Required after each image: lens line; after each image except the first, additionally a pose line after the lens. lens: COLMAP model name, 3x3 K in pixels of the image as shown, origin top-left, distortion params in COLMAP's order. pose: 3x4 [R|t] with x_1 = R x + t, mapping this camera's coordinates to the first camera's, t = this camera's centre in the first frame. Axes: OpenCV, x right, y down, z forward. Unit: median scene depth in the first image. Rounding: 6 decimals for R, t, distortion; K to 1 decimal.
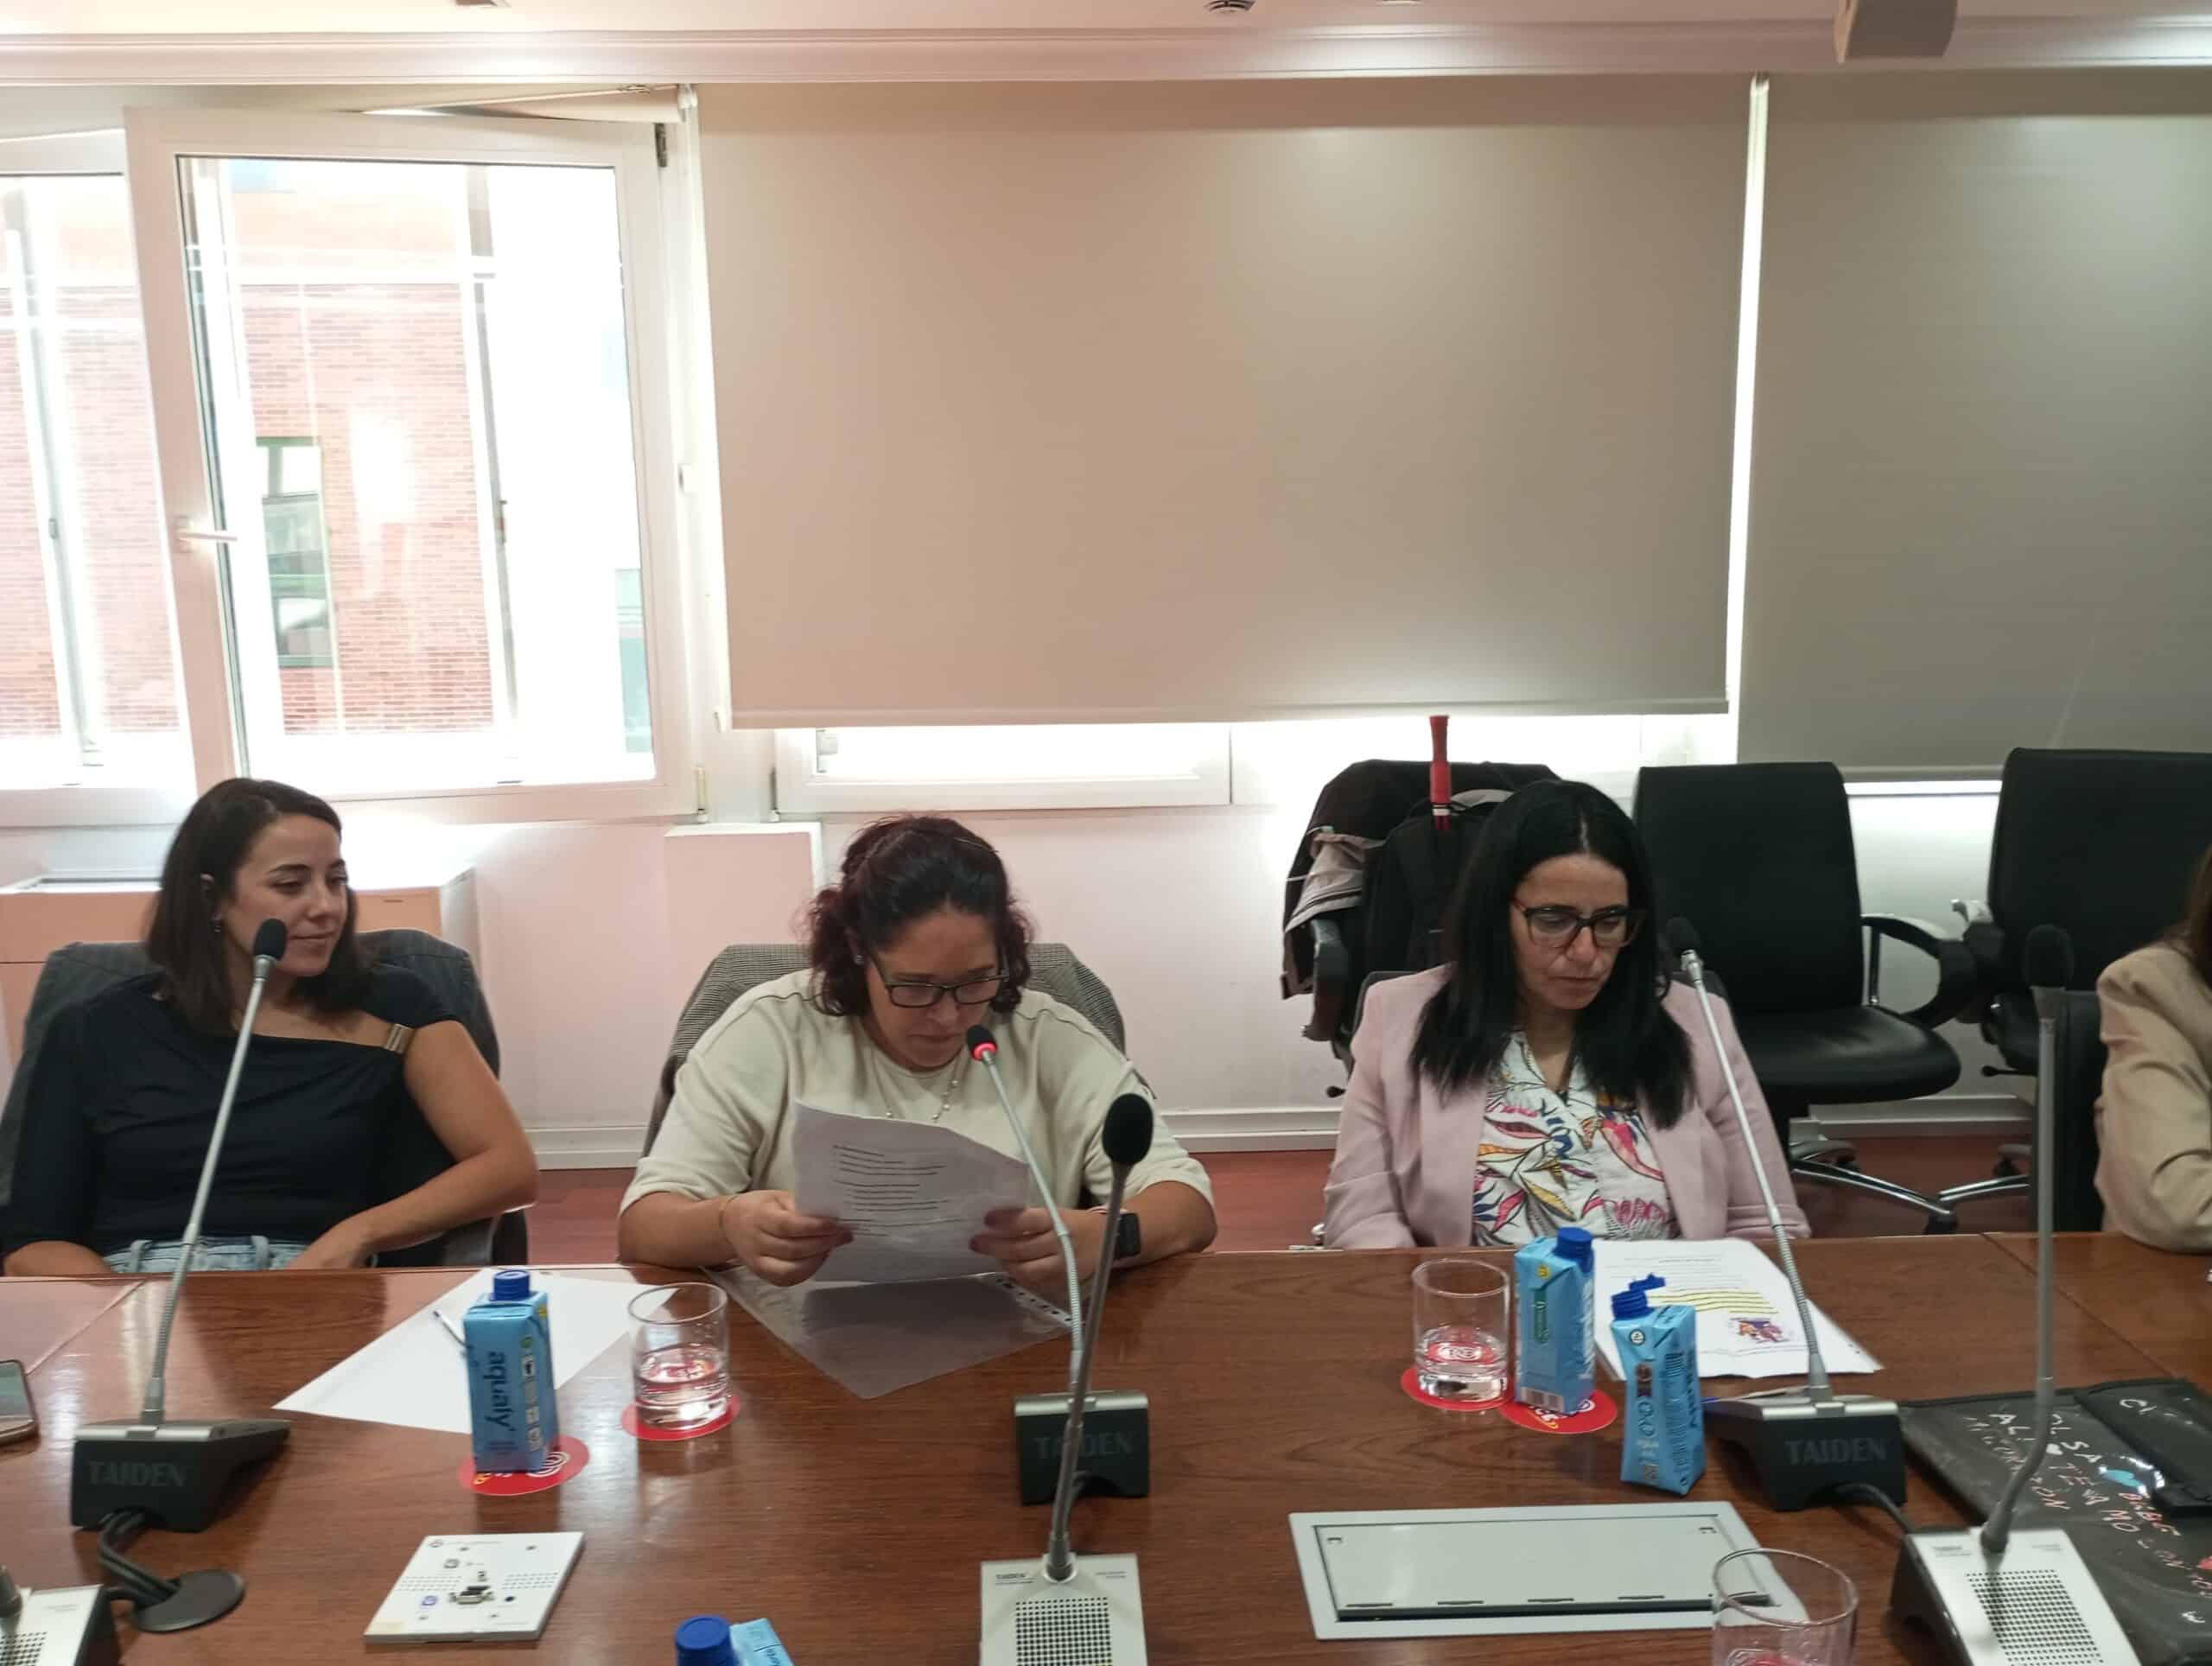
lens RADIAL K [[1594.4, 0, 1191.3], [0, 1594.4, 833.0], [0, 0, 1]] dist [0.091990, -0.133033]
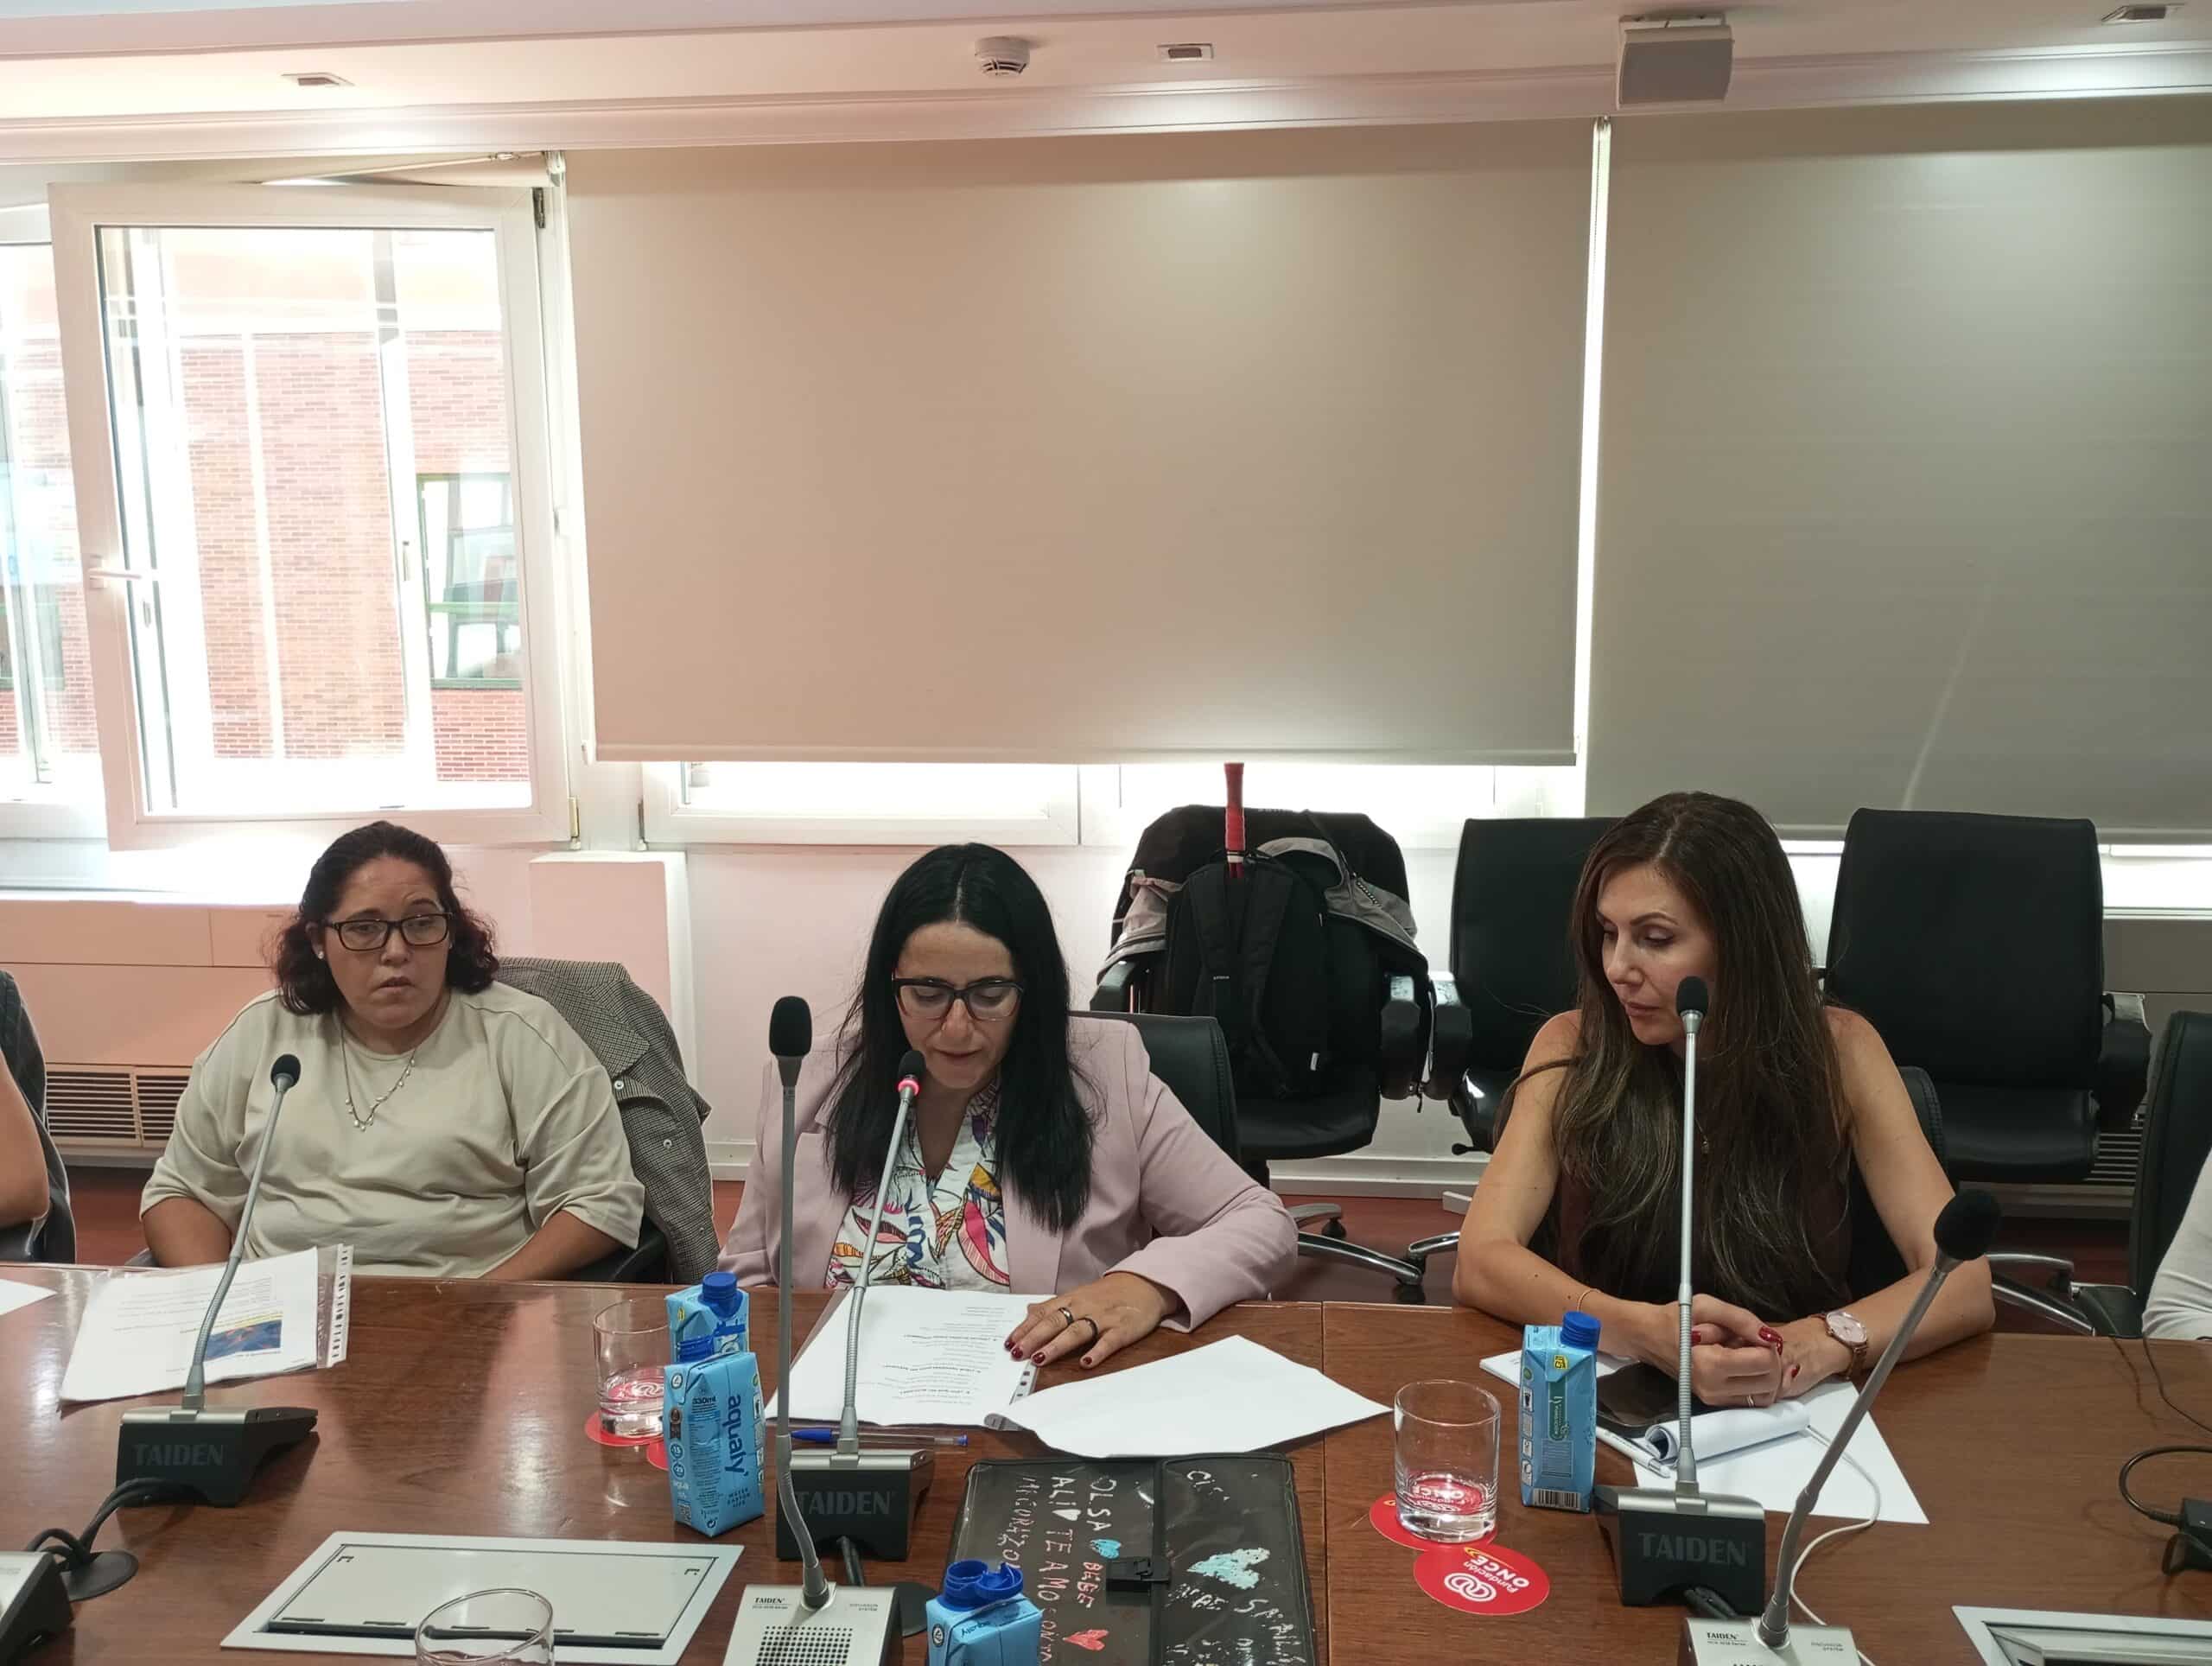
lens RADIAL K [[1594.4, 0, 1191.3], [0, 1594.4, 833.0], [0, 0, 1]] dist [0.091990, -0.133033]
pose [[0.994127, 0.024696, -0.105363, 0.217787], [-0.027320, 0.999350, -0.023532, -0.004184], [0.104713, 0.026272, 0.994155, 0.005069]]
